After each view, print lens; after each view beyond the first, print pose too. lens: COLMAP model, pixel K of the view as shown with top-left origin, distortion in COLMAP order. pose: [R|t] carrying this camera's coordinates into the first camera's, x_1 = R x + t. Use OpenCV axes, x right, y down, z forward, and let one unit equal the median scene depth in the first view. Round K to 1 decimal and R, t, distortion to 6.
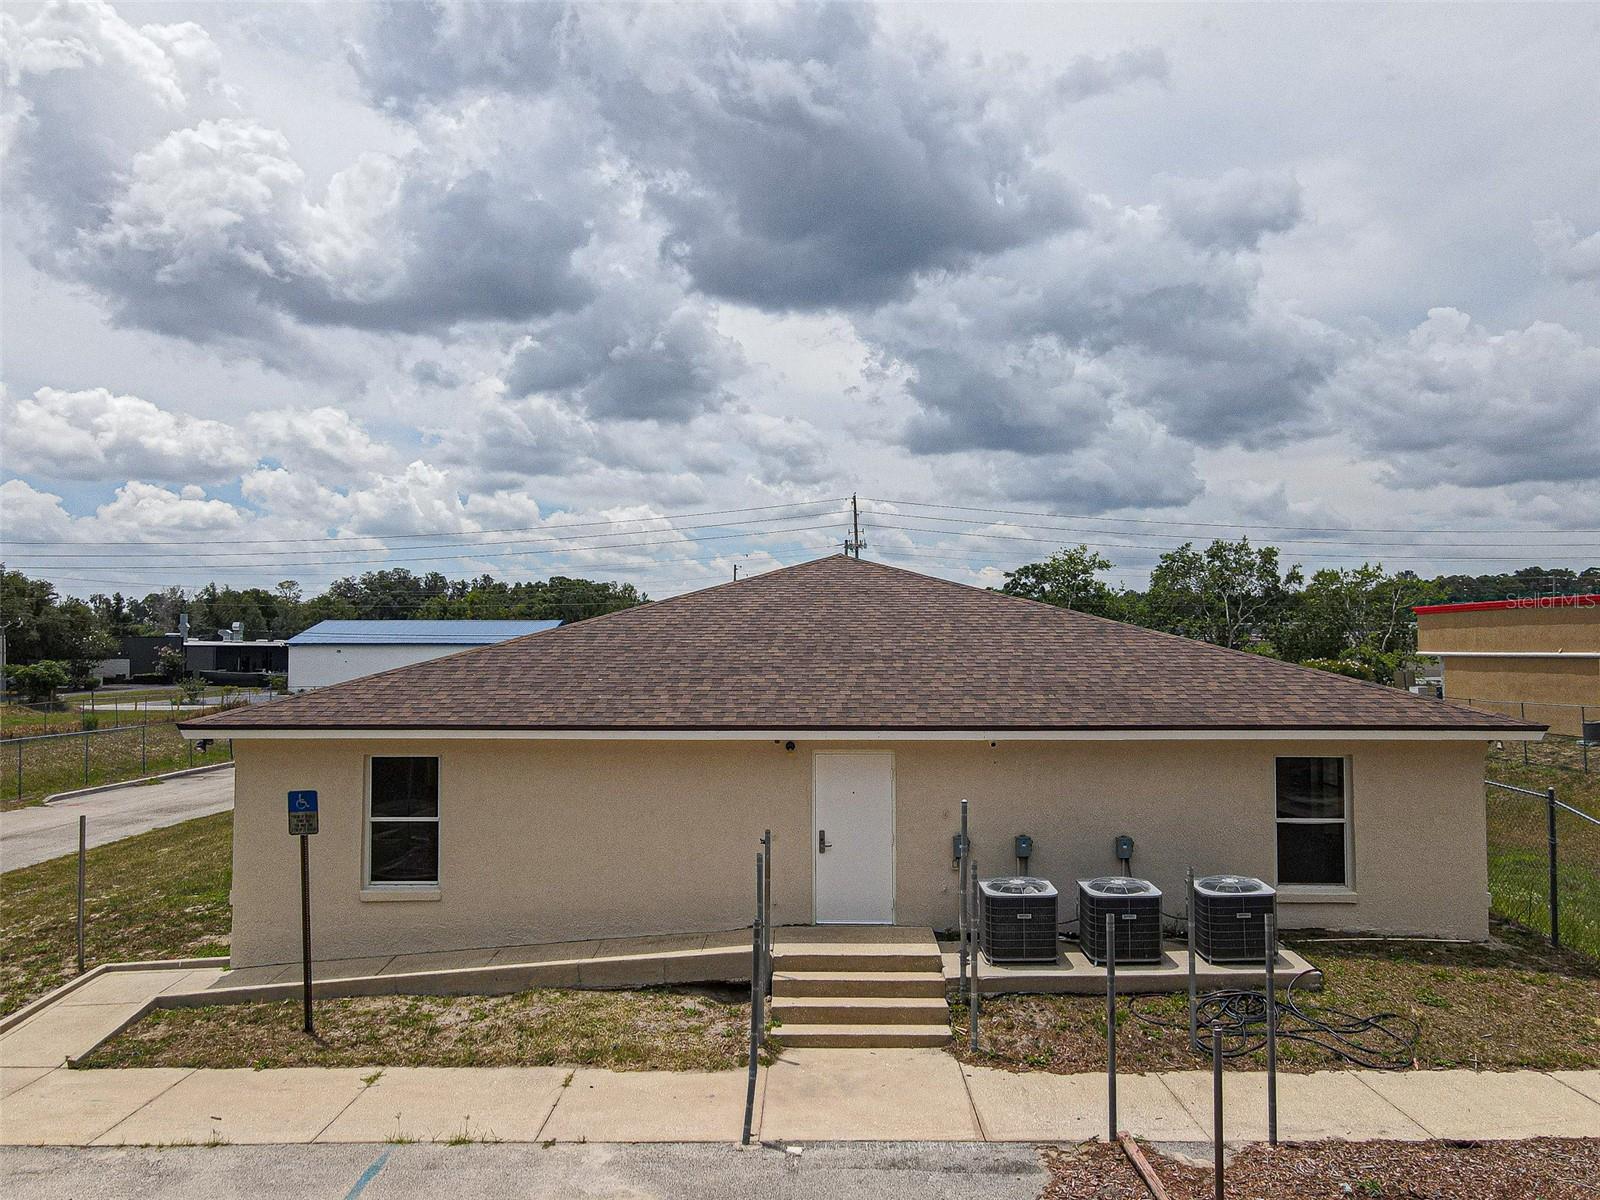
lens RADIAL K [[1177.5, 0, 799.7], [0, 1177.5, 608.2], [0, 0, 1]] dist [0.010774, 0.004673]
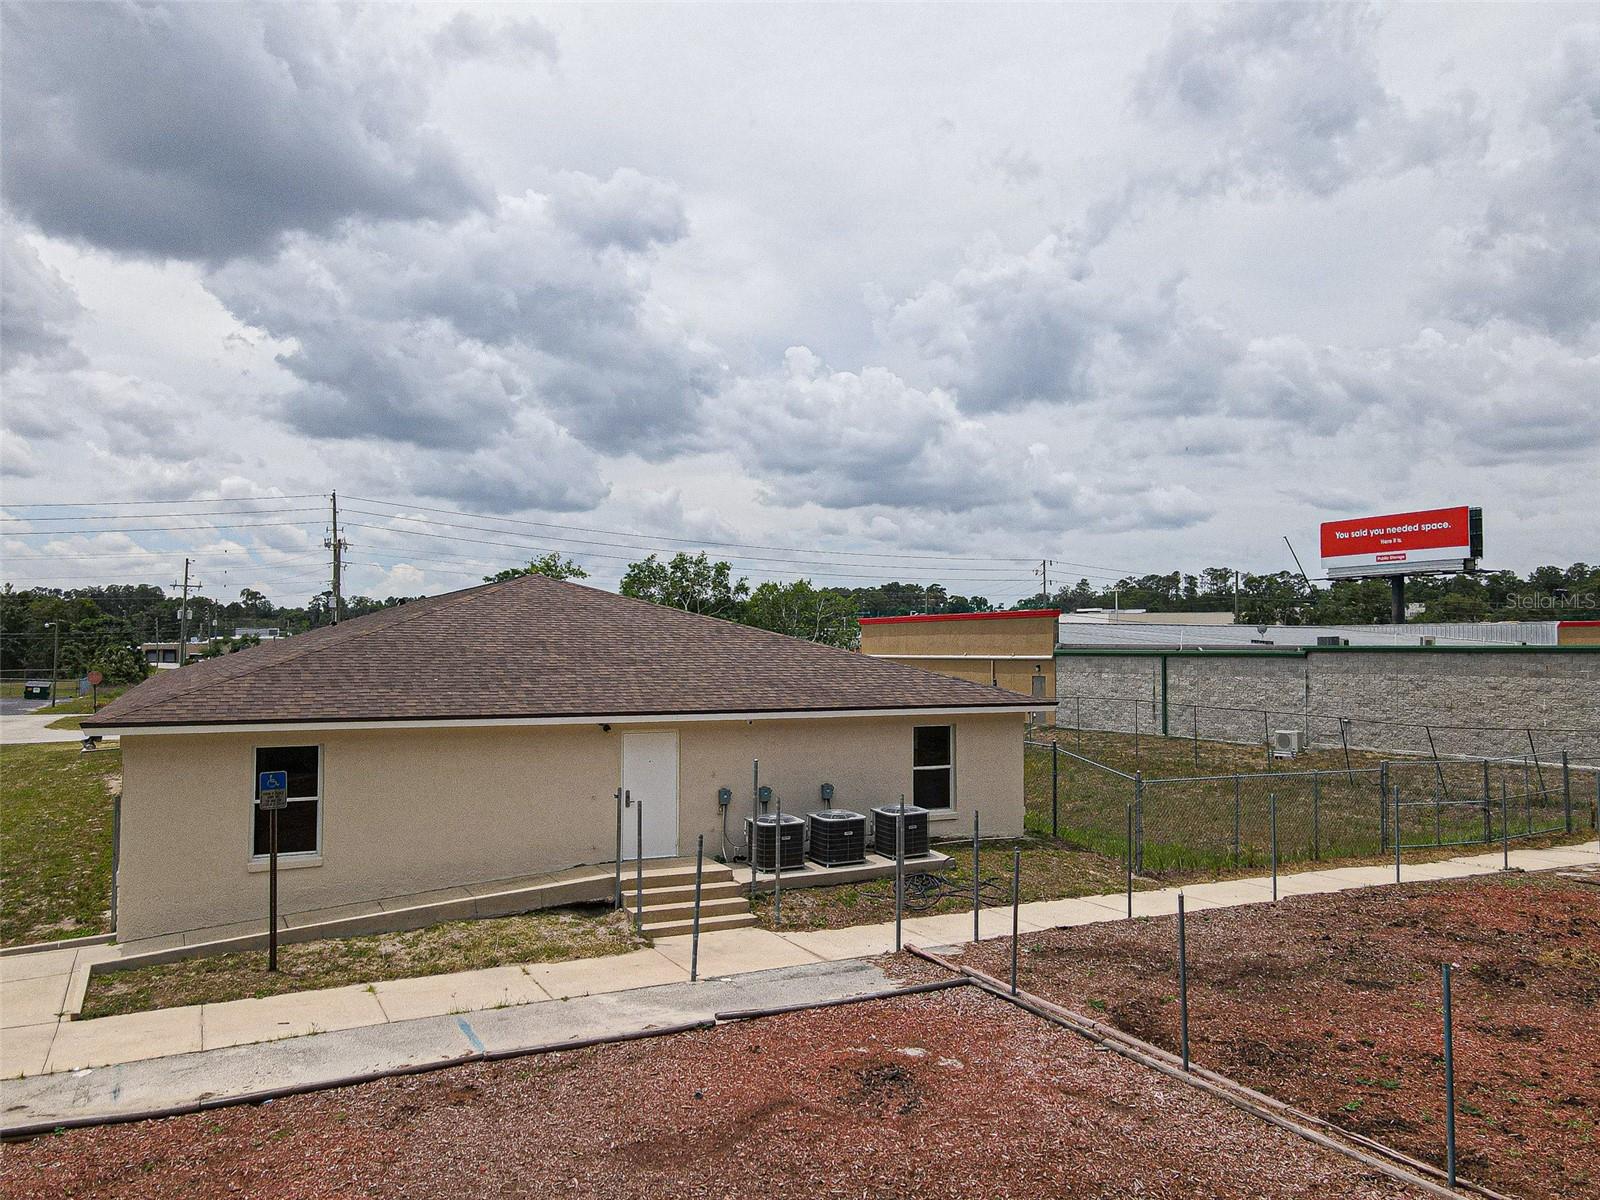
lens RADIAL K [[1182.7, 0, 800.0], [0, 1182.7, 600.0], [0, 0, 1]] dist [0.004835, 0.020785]
pose [[0.886336, 0.022885, 0.462477, -0.443372], [-0.019269, 0.999736, -0.012541, -0.015397], [-0.462641, 0.002204, 0.886543, -0.290357]]
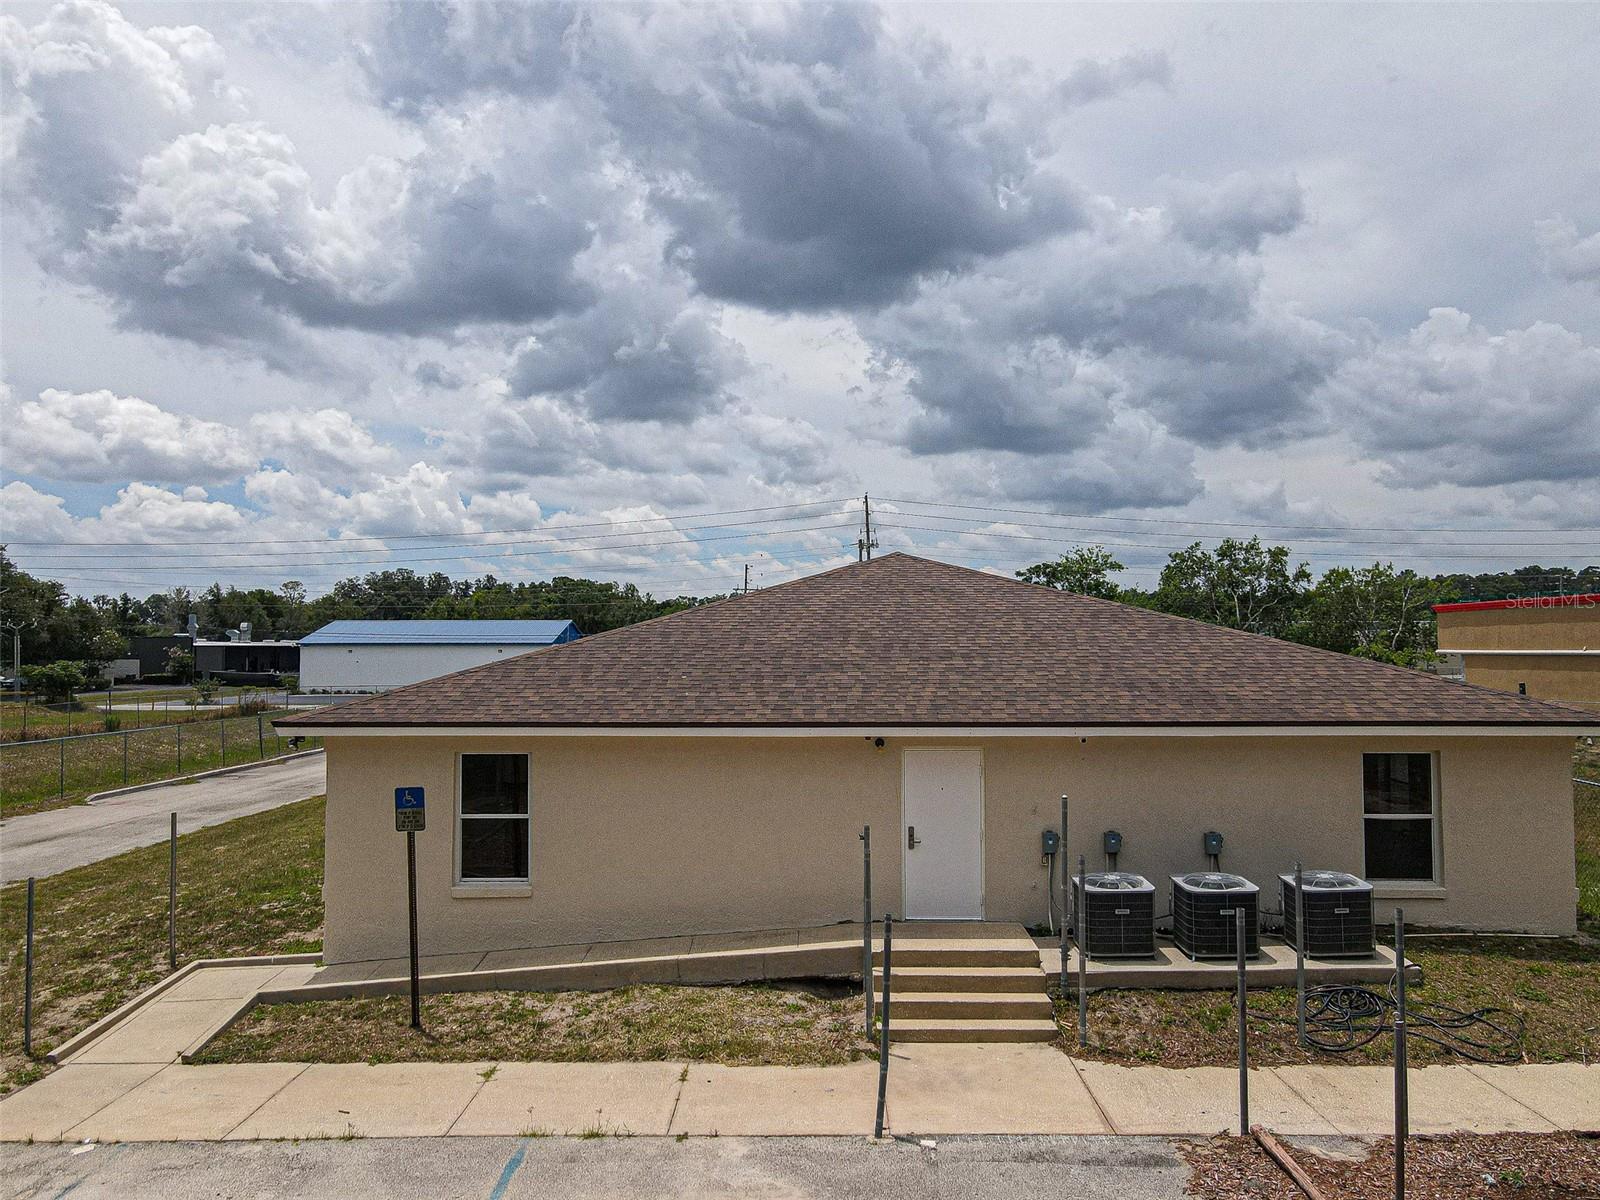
lens RADIAL K [[1173.0, 0, 800.3], [0, 1173.0, 605.6], [0, 0, 1]] dist [0.006255, 0.013649]
pose [[0.999999, -0.001443, 0.000714, -0.077381], [0.001445, 0.999997, -0.002121, 0.002091], [-0.000711, 0.002122, 0.999997, -0.001057]]
